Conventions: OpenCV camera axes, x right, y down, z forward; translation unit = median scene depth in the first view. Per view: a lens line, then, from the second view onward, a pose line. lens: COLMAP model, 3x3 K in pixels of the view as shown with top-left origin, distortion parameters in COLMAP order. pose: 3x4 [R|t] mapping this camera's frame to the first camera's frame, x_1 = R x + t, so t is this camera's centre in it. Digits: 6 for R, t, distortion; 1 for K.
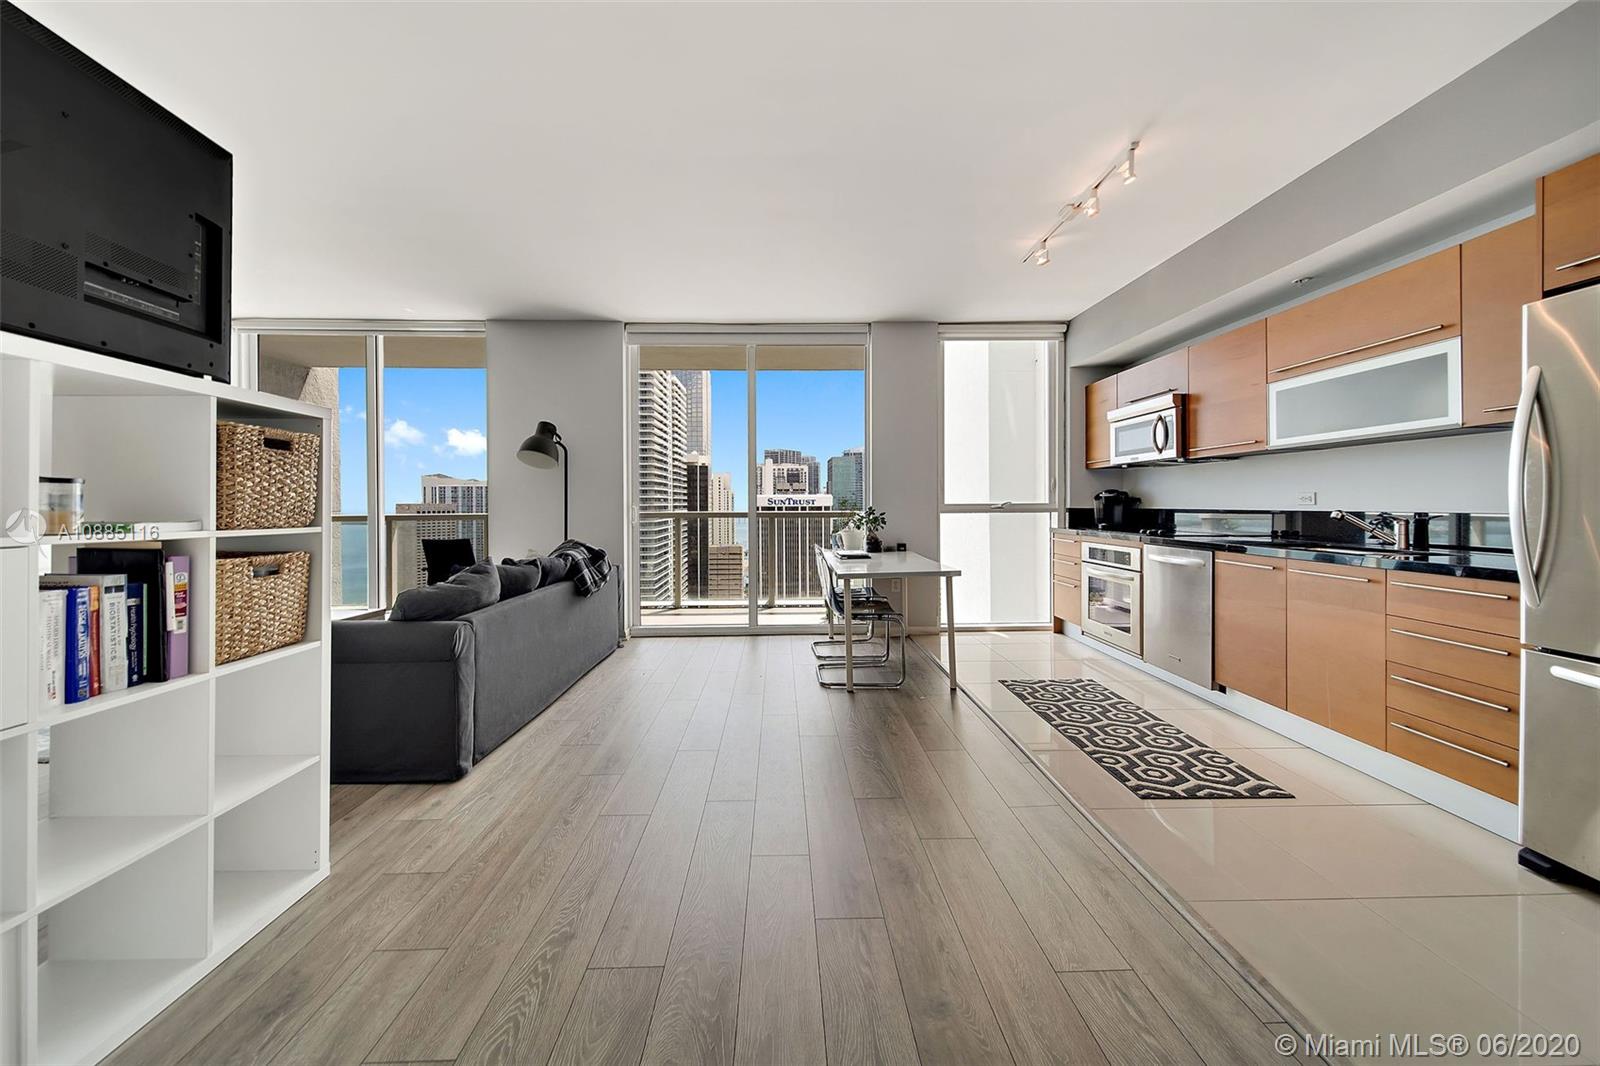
lens RADIAL K [[592.3, 0, 777.6], [0, 592.3, 502.8], [0, 0, 1]] dist [0.003860, -0.002686]
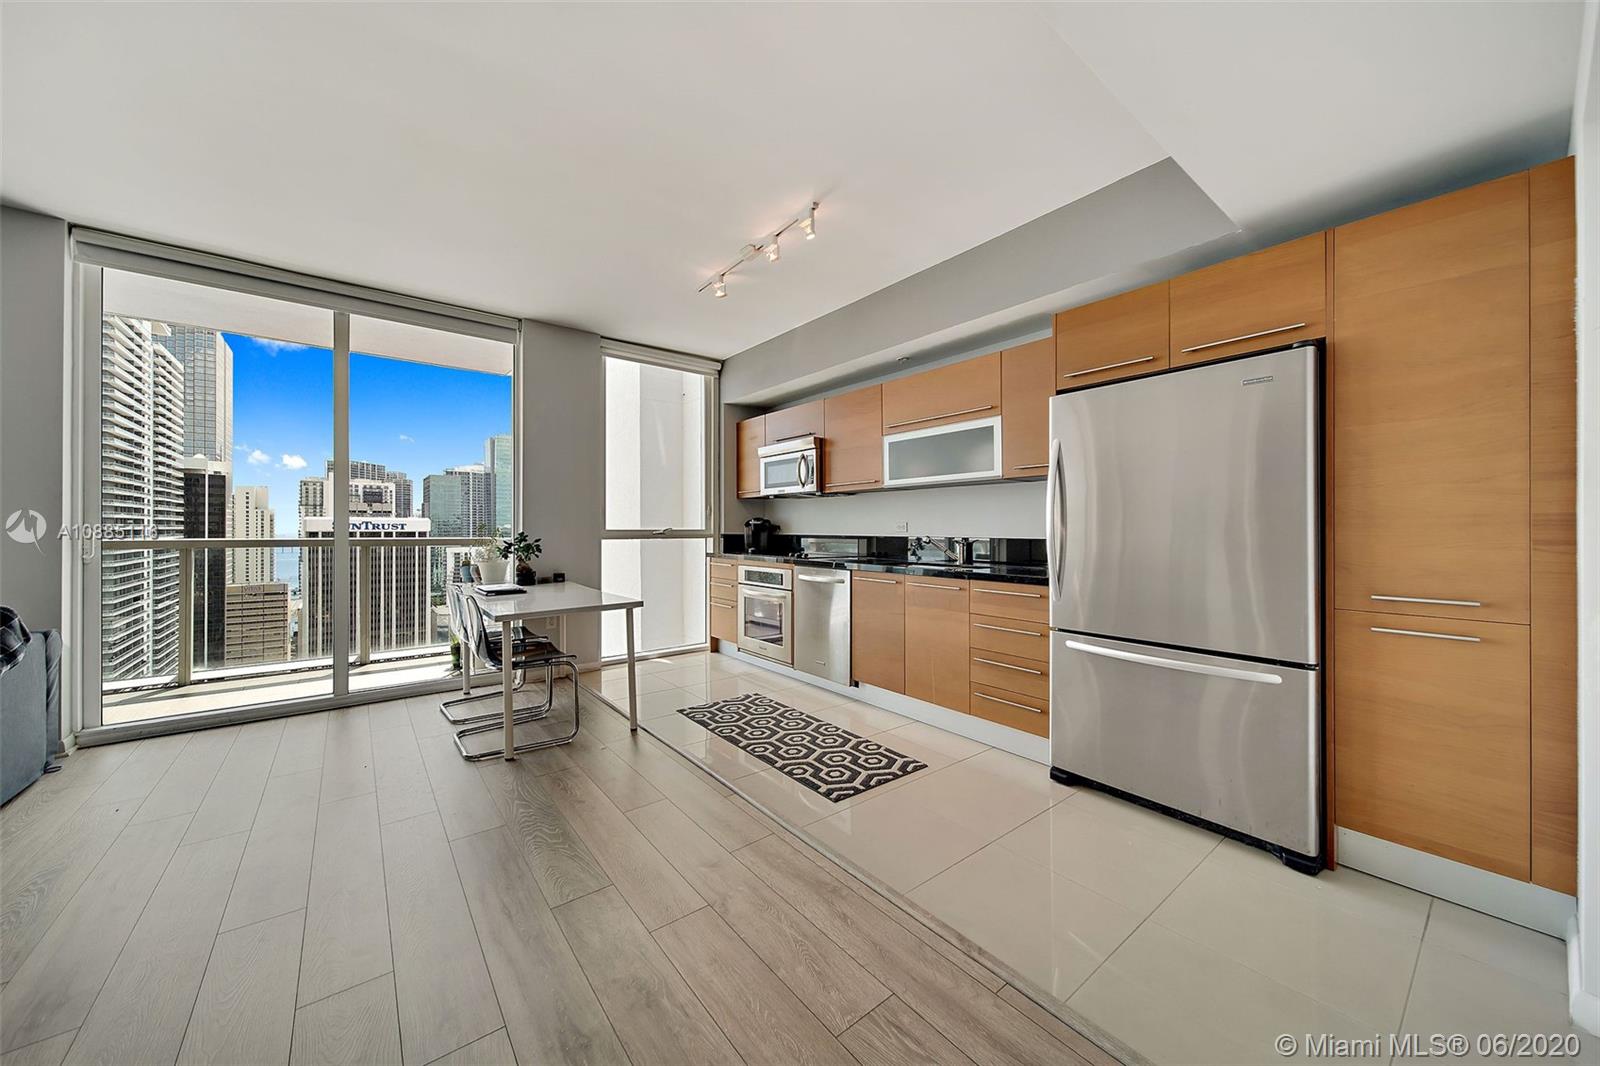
lens RADIAL K [[567.7, 0, 803.7], [0, 567.7, 527.4], [0, 0, 1]] dist [0.002805, -0.002356]
pose [[0.780076, 0.010090, 0.625604, -0.042621], [-0.008181, 0.999949, -0.005927, 0.001500], [-0.625632, -0.000494, 0.780118, 0.113024]]
